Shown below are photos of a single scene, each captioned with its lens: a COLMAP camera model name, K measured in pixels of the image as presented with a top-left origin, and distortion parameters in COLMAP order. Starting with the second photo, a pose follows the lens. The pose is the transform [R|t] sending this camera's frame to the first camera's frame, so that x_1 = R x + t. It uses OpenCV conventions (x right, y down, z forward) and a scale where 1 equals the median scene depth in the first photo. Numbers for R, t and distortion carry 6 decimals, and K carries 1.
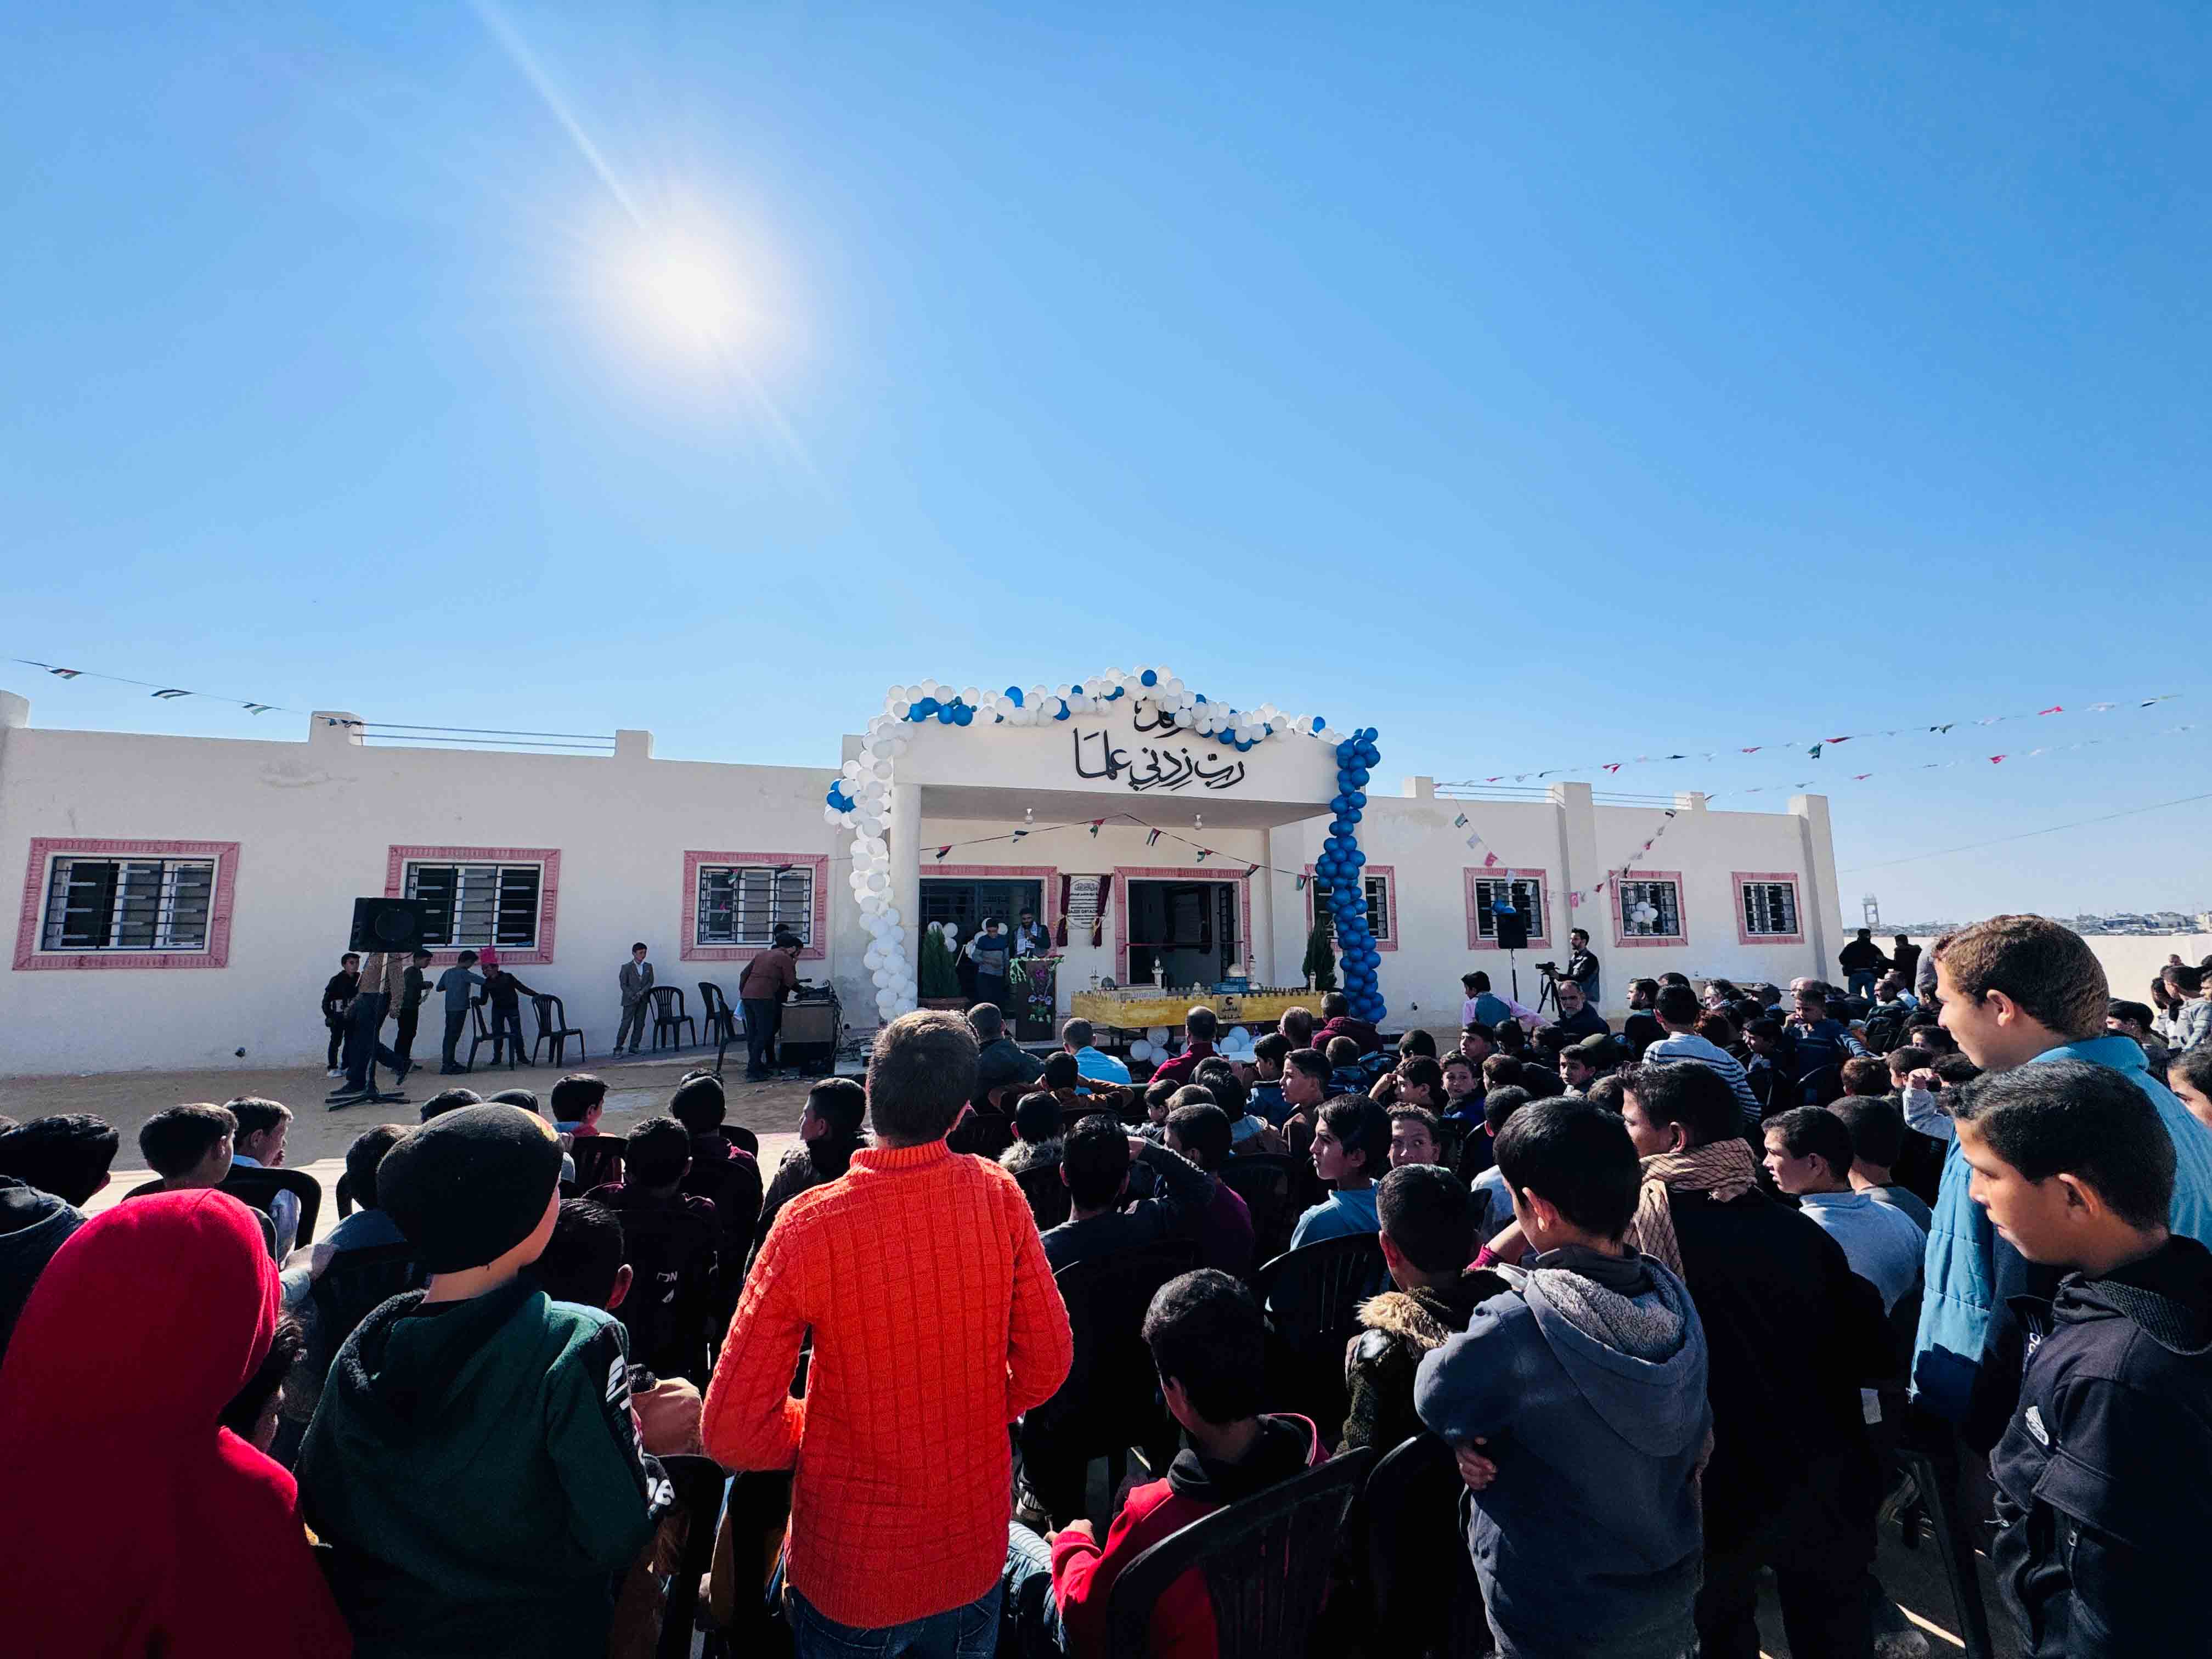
lens RADIAL K [[872.0, 0, 1101.7], [0, 872.0, 861.9], [0, 0, 1]] dist [-0.000607, -0.000013]
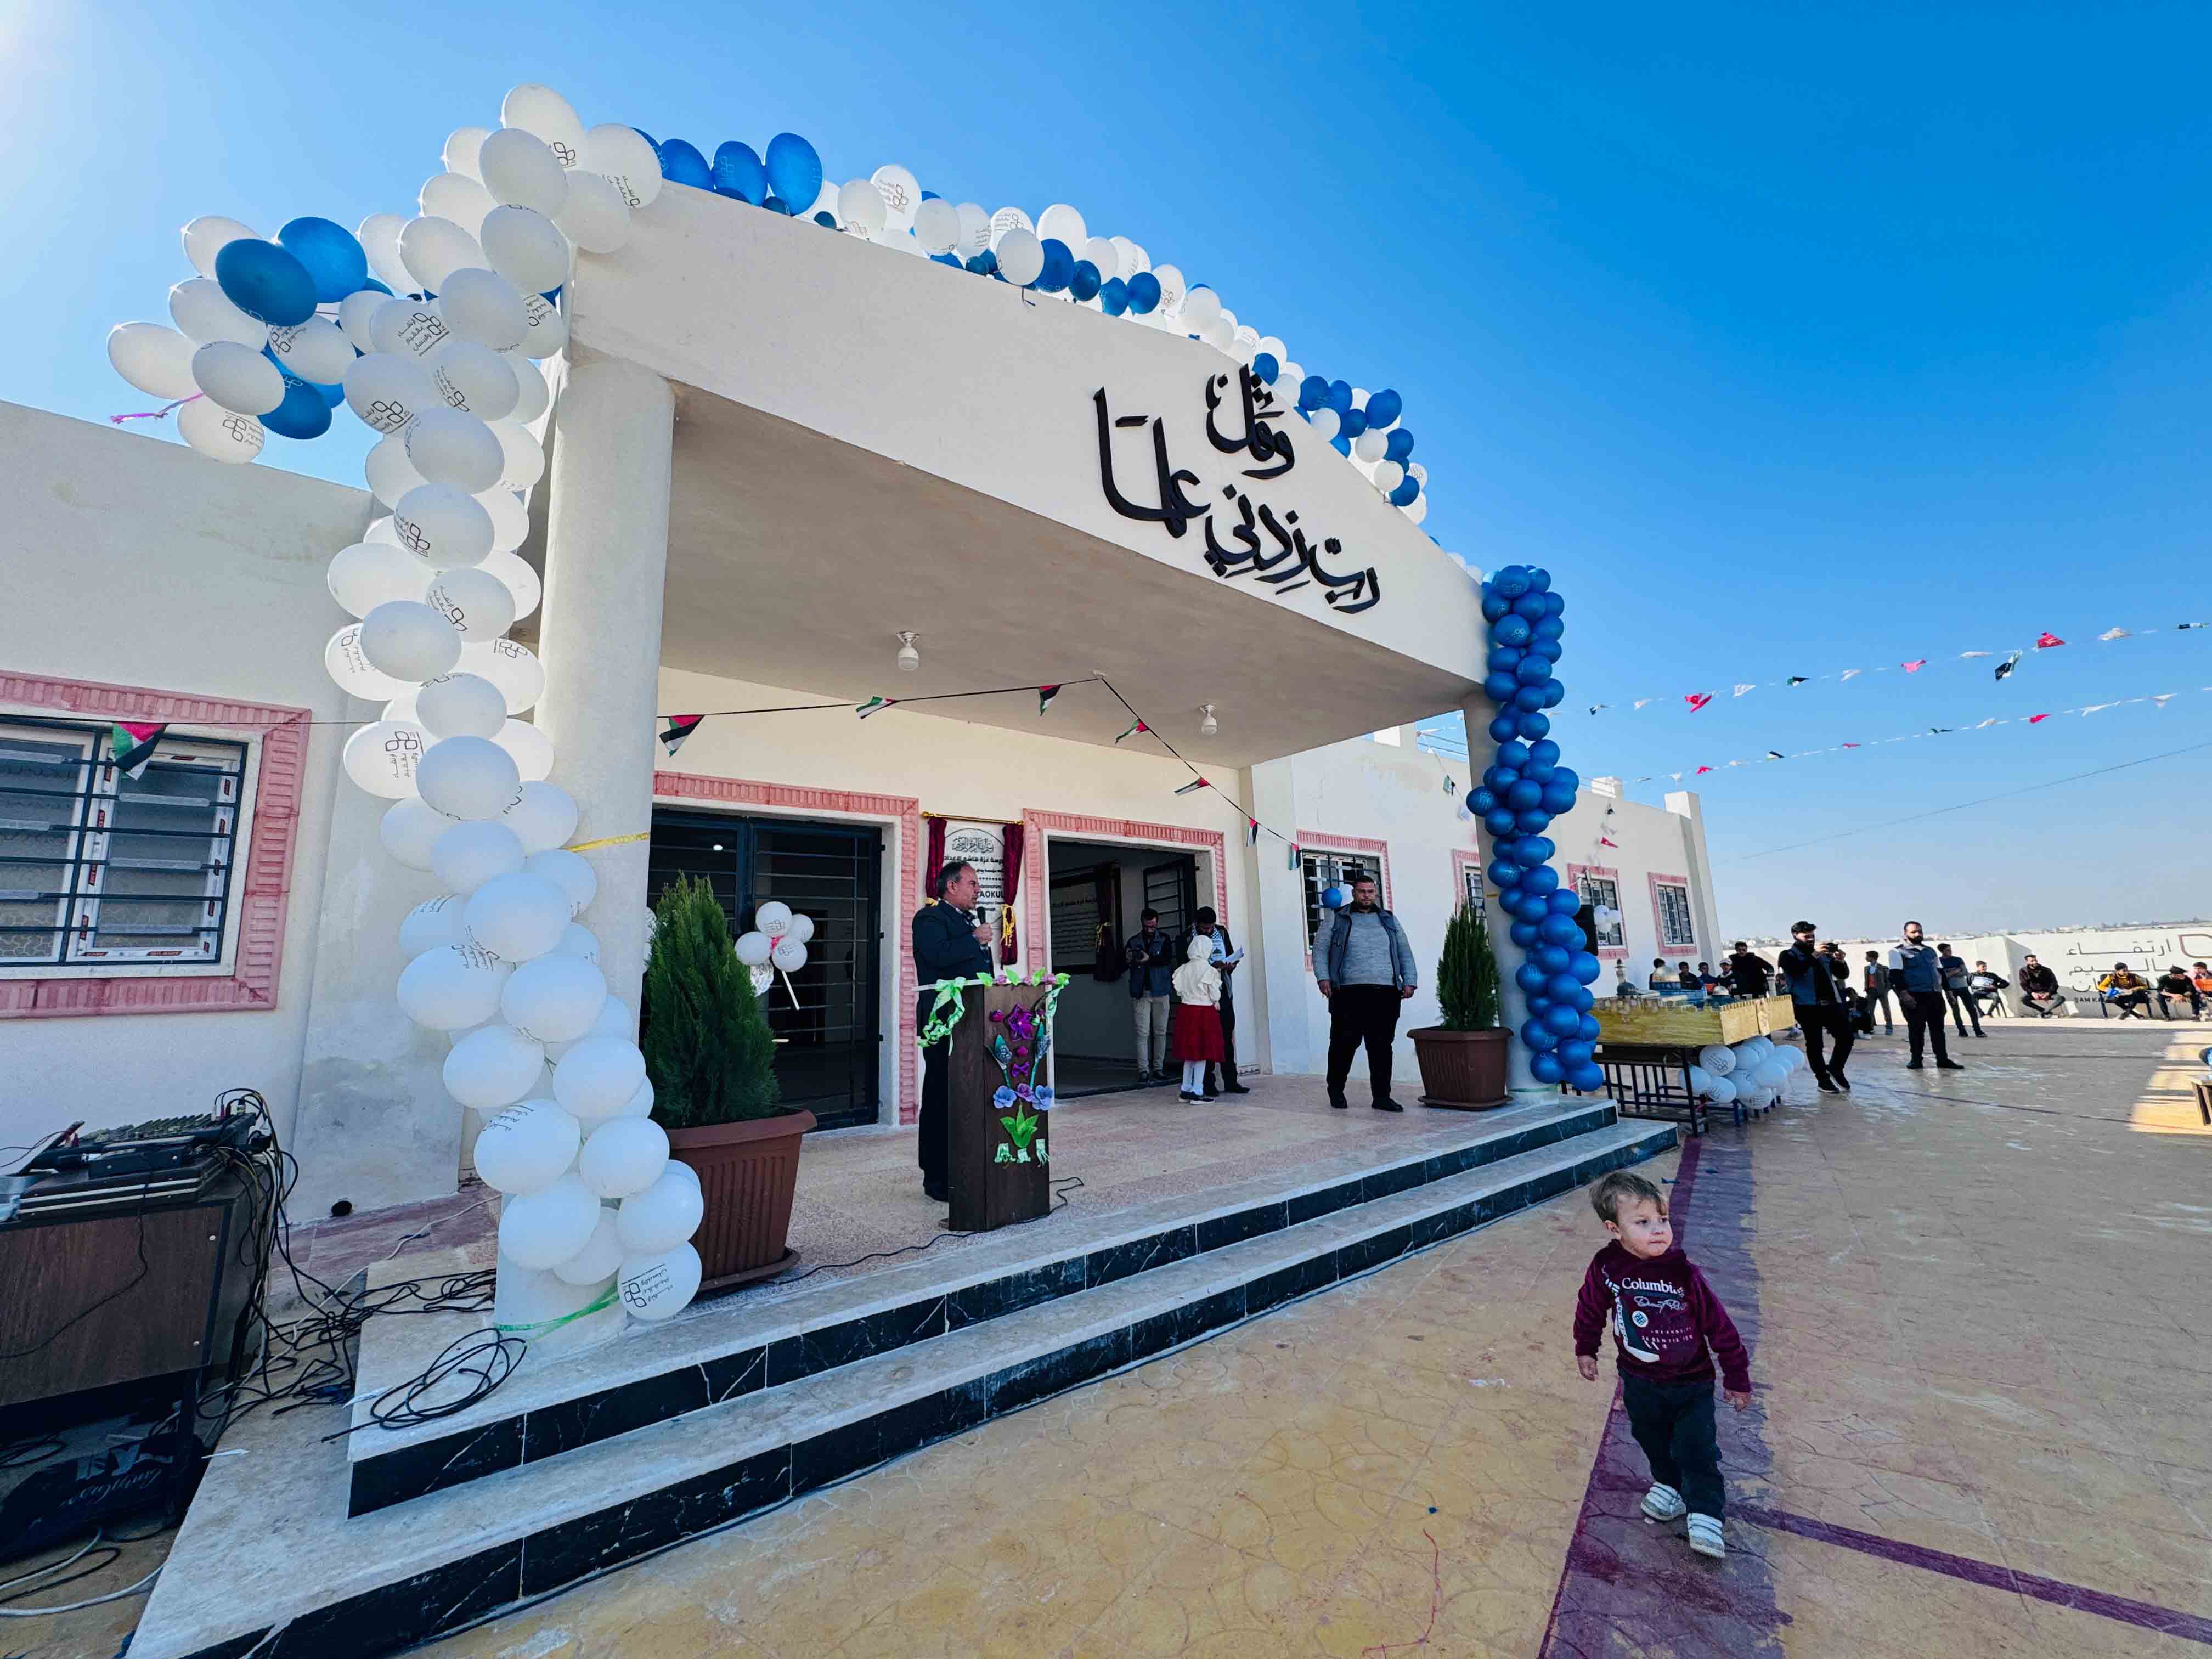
lens RADIAL K [[872.0, 0, 1101.7], [0, 872.0, 861.9], [0, 0, 1]] dist [-0.000607, -0.000013]
pose [[0.928418, 0.024487, 0.370730, -0.162668], [-0.006283, 0.998718, -0.050233, 0.076579], [-0.371484, 0.044308, 0.927381, 0.620953]]
